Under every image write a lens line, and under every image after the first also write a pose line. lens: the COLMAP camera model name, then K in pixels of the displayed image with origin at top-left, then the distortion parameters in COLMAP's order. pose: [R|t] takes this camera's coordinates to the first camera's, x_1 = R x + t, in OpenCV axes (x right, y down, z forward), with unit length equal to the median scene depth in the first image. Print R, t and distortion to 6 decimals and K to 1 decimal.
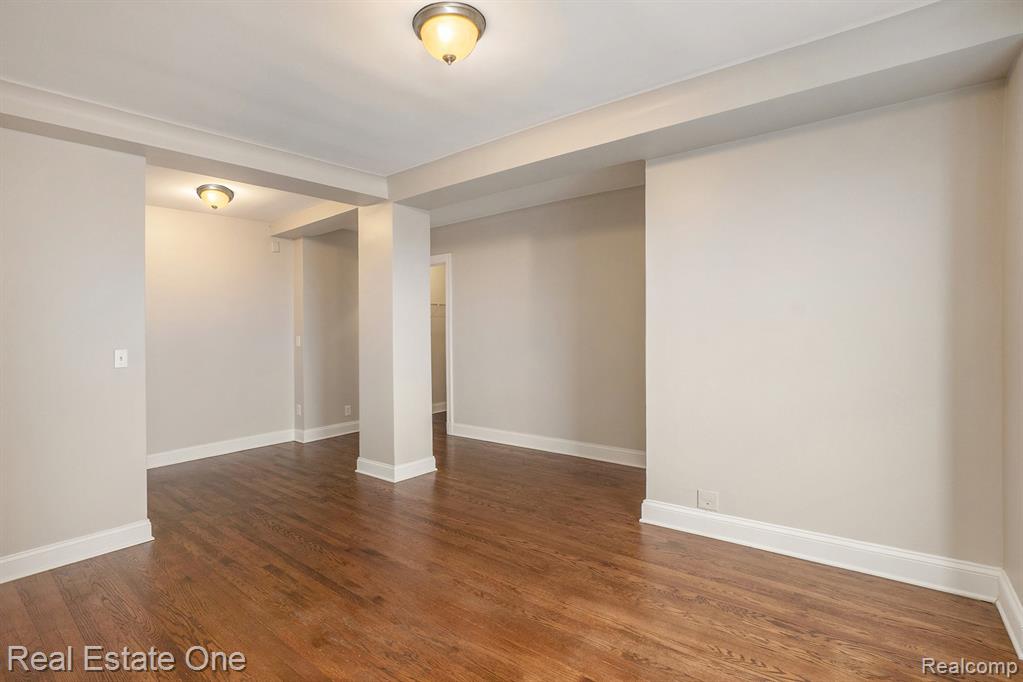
lens RADIAL K [[473.4, 0, 509.5], [0, 473.4, 337.4], [0, 0, 1]] dist [-0.009904, -0.000263]
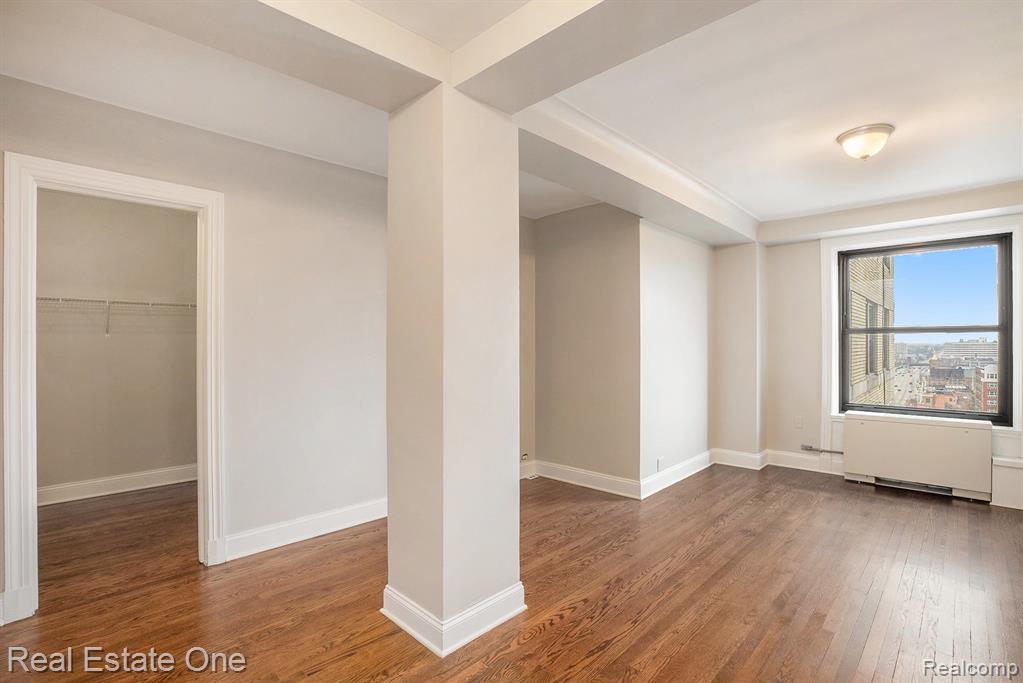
lens RADIAL K [[473.4, 0, 507.8], [0, 473.4, 345.9], [0, 0, 1]] dist [-0.009904, -0.000263]
pose [[0.113785, 0.009558, 0.993459, -1.188041], [0.004592, 0.999938, -0.010146, -0.030551], [-0.993495, 0.005716, 0.113734, 1.335592]]
